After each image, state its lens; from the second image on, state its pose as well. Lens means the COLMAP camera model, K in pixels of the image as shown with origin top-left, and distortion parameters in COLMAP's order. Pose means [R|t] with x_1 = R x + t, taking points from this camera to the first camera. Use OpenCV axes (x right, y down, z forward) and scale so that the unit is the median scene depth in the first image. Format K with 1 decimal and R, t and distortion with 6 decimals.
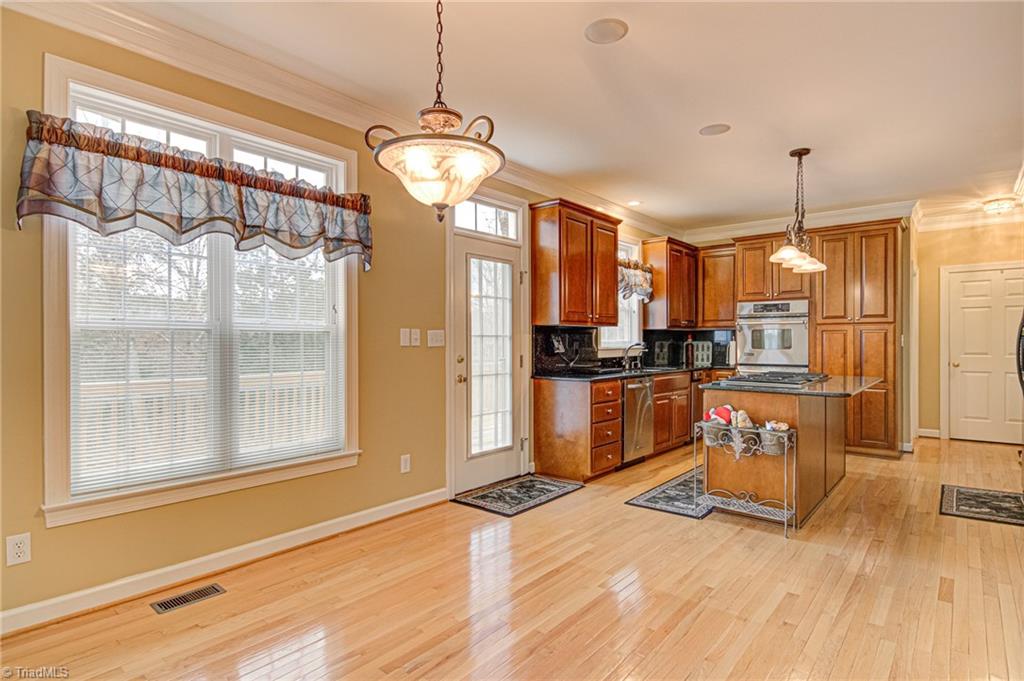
lens RADIAL K [[538.9, 0, 516.8], [0, 538.9, 341.1], [0, 0, 1]] dist [0.005297, -0.007898]
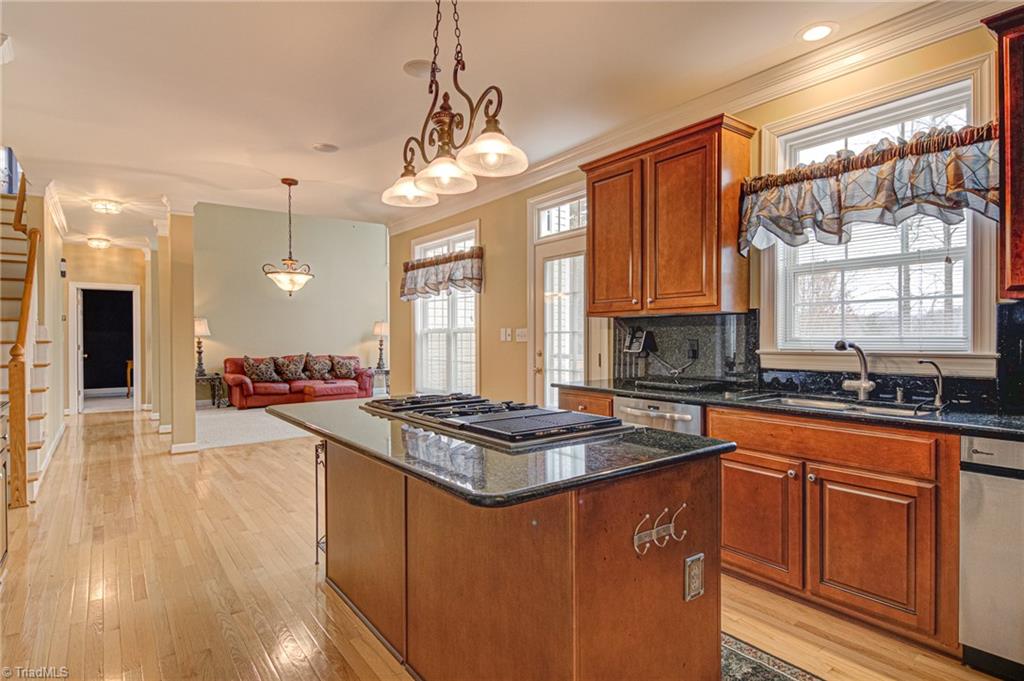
lens RADIAL K [[538.9, 0, 515.0], [0, 538.9, 341.1], [0, 0, 1]] dist [0.005297, -0.007898]
pose [[-0.231415, 0.009501, -0.972809, 0.856975], [0.005816, 0.999948, 0.008383, -0.001729], [0.972838, -0.003718, -0.231458, 1.020093]]
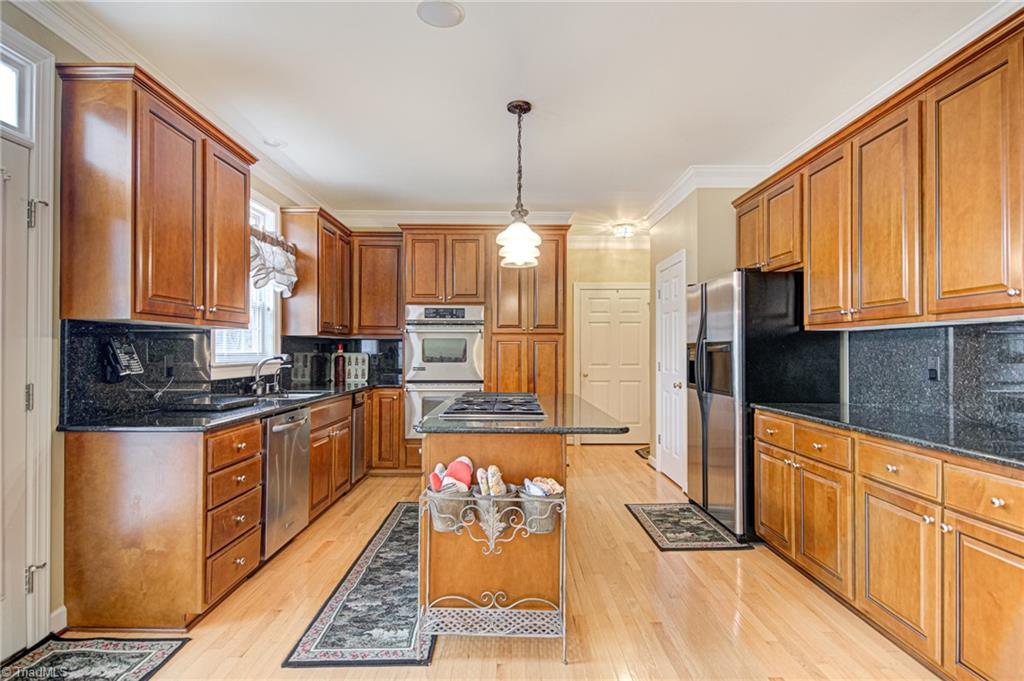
lens RADIAL K [[538.9, 0, 521.4], [0, 538.9, 346.8], [0, 0, 1]] dist [0.005297, -0.007898]
pose [[0.764135, 0.008476, 0.645001, 0.031298], [-0.002546, 0.999946, -0.010124, -0.001654], [-0.645052, 0.006094, 0.764114, 0.366590]]
